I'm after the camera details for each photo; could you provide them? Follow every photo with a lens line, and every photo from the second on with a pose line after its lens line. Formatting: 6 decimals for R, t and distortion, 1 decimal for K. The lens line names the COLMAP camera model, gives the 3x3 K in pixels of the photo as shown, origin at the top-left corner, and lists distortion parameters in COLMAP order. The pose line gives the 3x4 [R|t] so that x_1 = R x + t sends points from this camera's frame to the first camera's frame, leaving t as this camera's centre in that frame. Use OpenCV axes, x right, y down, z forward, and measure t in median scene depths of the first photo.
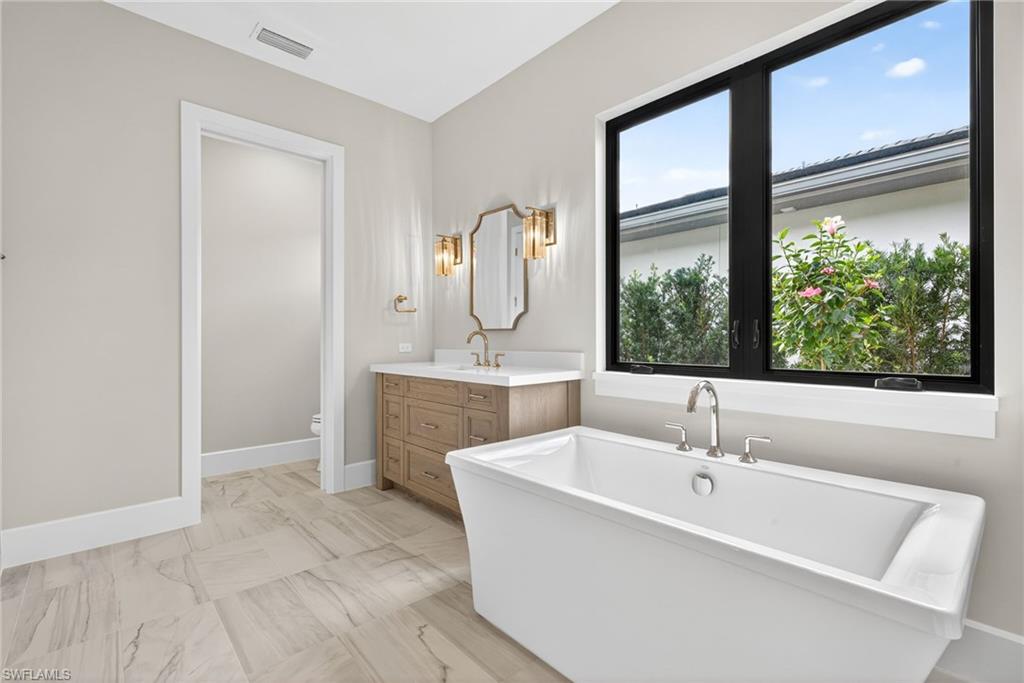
lens RADIAL K [[453.5, 0, 512.5], [0, 453.5, 335.7], [0, 0, 1]] dist [-0.004201, -0.000113]
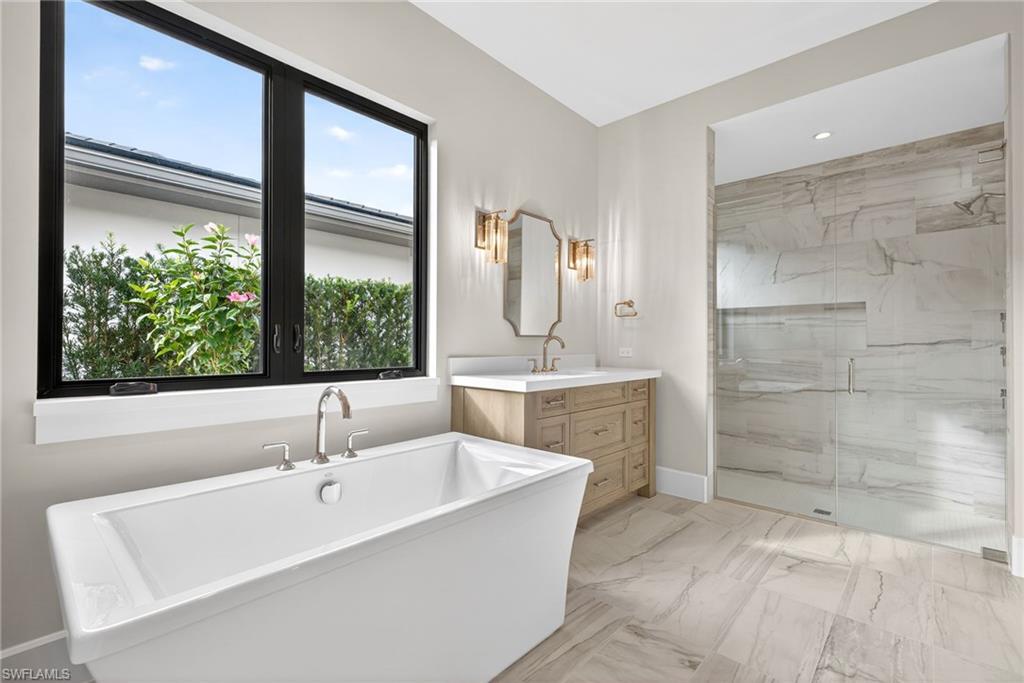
lens RADIAL K [[453.5, 0, 513.0], [0, 453.5, 348.2], [0, 0, 1]] dist [-0.004201, -0.000113]
pose [[-0.091314, -0.005959, 0.995804, -0.612458], [-0.011478, 0.999922, 0.004931, 0.006872], [-0.995756, -0.010980, -0.091375, 0.686849]]
